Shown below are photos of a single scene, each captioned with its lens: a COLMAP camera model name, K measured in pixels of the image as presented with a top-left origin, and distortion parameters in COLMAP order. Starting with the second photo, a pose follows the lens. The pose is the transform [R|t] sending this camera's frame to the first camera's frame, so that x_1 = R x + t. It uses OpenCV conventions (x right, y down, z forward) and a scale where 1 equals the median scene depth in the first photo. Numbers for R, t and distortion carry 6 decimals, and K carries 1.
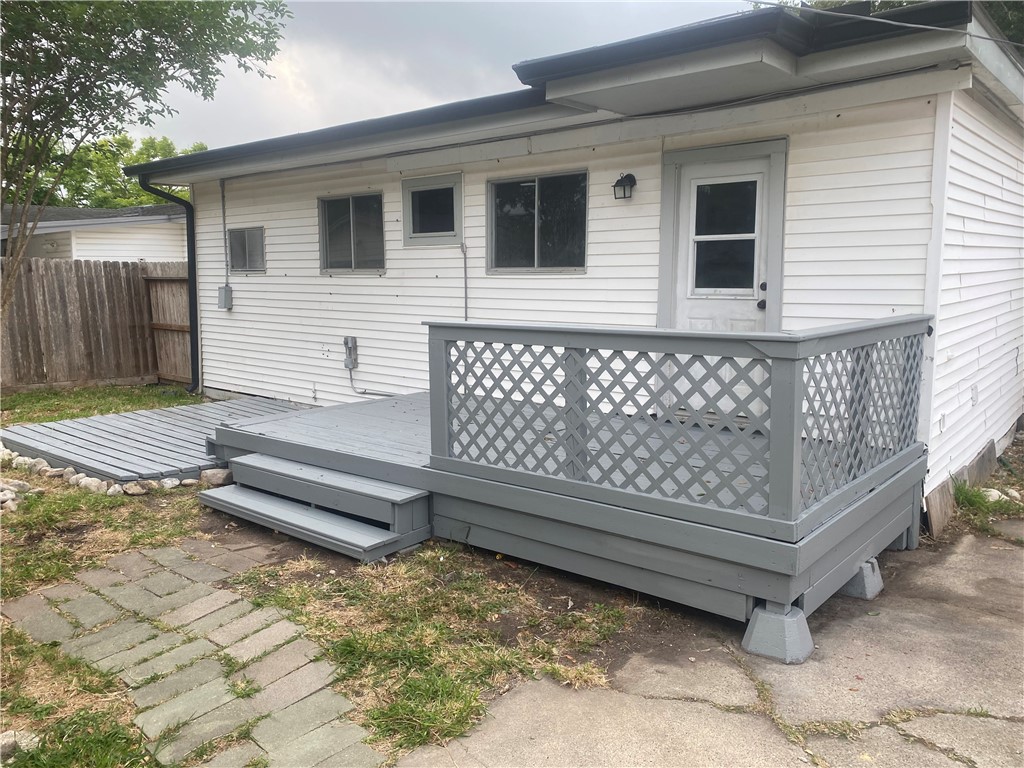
lens RADIAL K [[778.5, 0, 515.1], [0, 778.5, 385.4], [0, 0, 1]] dist [0.030412, -0.046538]
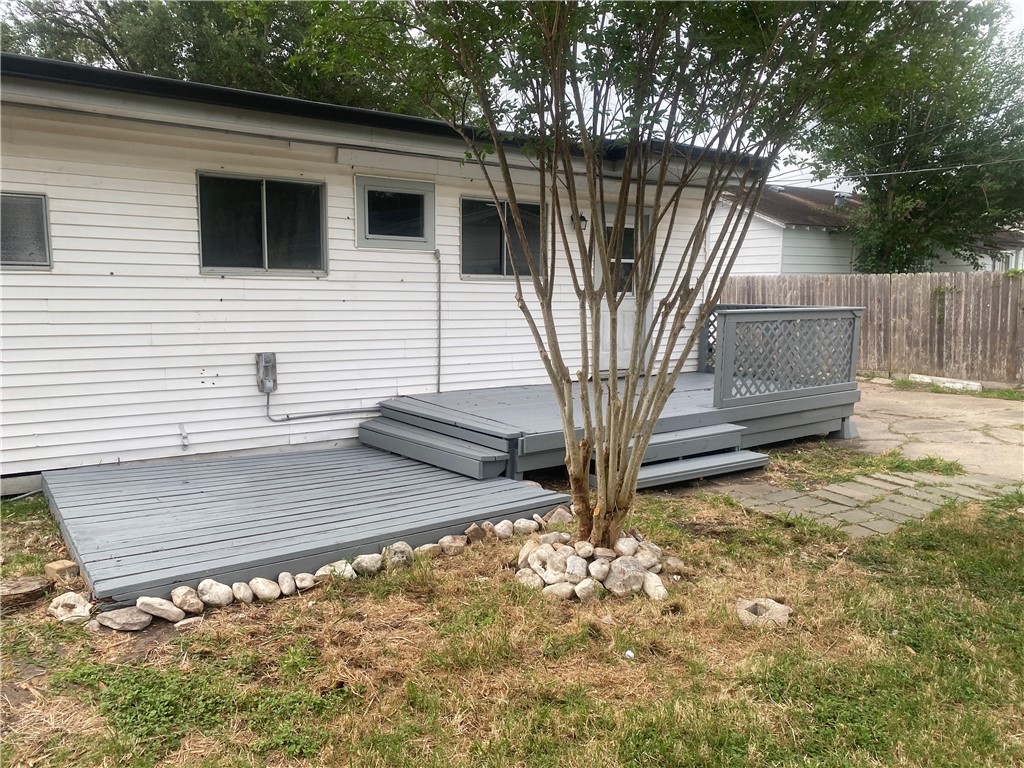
lens RADIAL K [[778.5, 0, 516.3], [0, 778.5, 384.9], [0, 0, 1]] dist [0.030412, -0.046538]
pose [[0.246514, -0.115235, 0.962264, -0.986091], [0.124655, 0.988428, 0.086435, -0.071756], [-0.961089, 0.098643, 0.258026, 0.583293]]
